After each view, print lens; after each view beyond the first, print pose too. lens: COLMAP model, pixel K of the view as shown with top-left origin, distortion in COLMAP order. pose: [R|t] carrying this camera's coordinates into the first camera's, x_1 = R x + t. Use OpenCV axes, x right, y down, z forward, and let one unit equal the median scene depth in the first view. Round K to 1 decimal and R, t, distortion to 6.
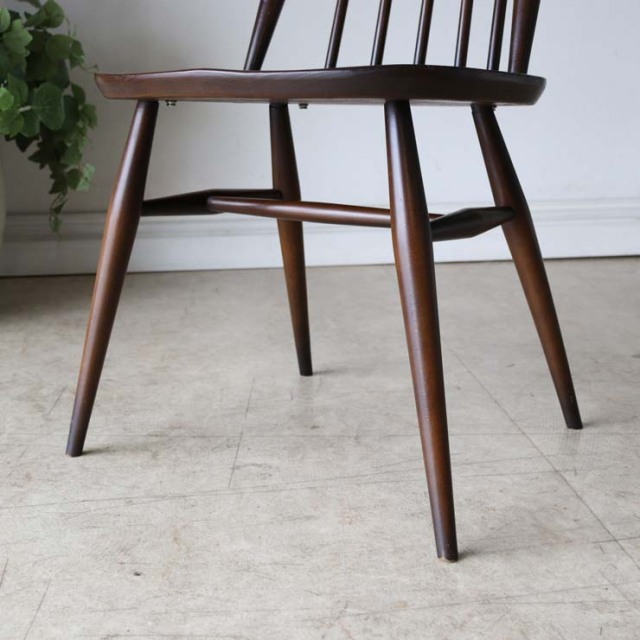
lens RADIAL K [[1079.5, 0, 320.0], [0, 1079.5, 320.0], [0, 0, 1]] dist [-0.057536, 0.062354]
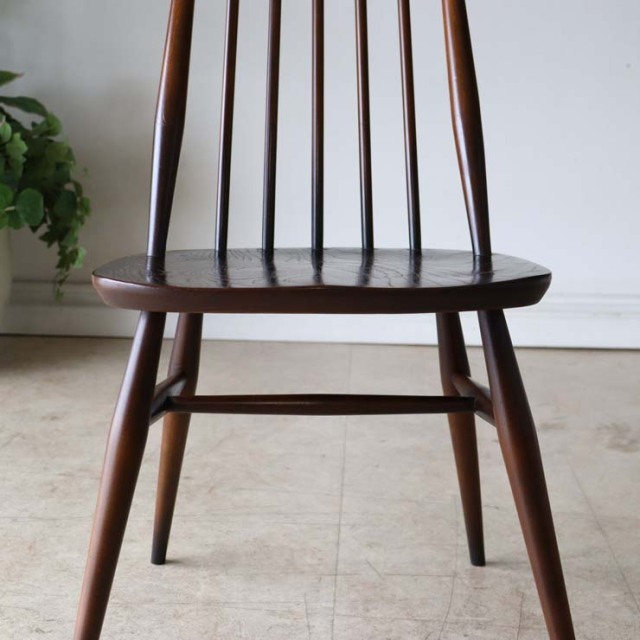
lens RADIAL K [[1179.1, 0, 320.0], [0, 1179.1, 320.0], [0, 0, 1]] dist [-0.045185, 0.196245]
pose [[0.989055, 0.057258, -0.135983, 0.245293], [-0.063525, 0.997088, -0.042198, -0.028193], [0.133171, 0.050375, 0.989812, -0.270830]]
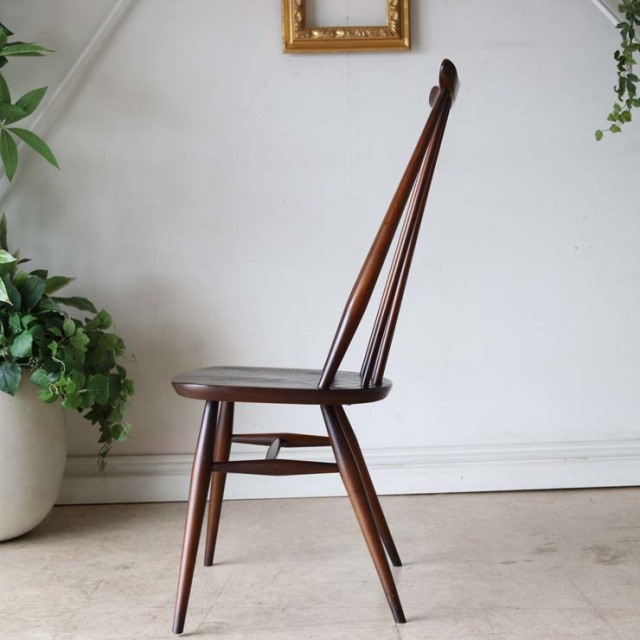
lens RADIAL K [[1238.5, 0, 320.0], [0, 1238.5, 320.0], [0, 0, 1]] dist [-0.021414, 0.243715]
pose [[0.997192, -0.008239, -0.074429, 0.162113], [-0.006026, 0.981878, -0.189419, 0.027078], [0.074641, 0.189336, 0.979071, -0.602160]]
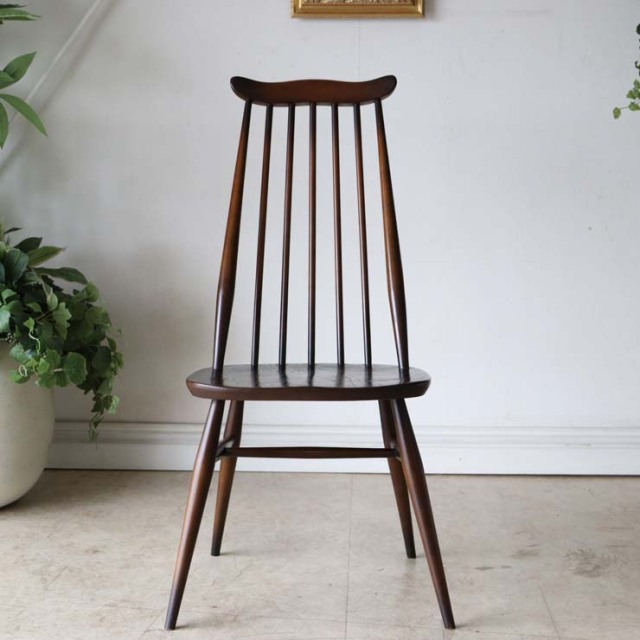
lens RADIAL K [[1161.3, 0, 320.0], [0, 1161.3, 320.0], [0, 0, 1]] dist [-0.055294, 0.200546]
pose [[0.989606, 0.033841, -0.139768, 0.262058], [-0.051115, 0.991223, -0.121920, -0.079707], [0.134416, 0.127797, 0.982650, -0.453063]]
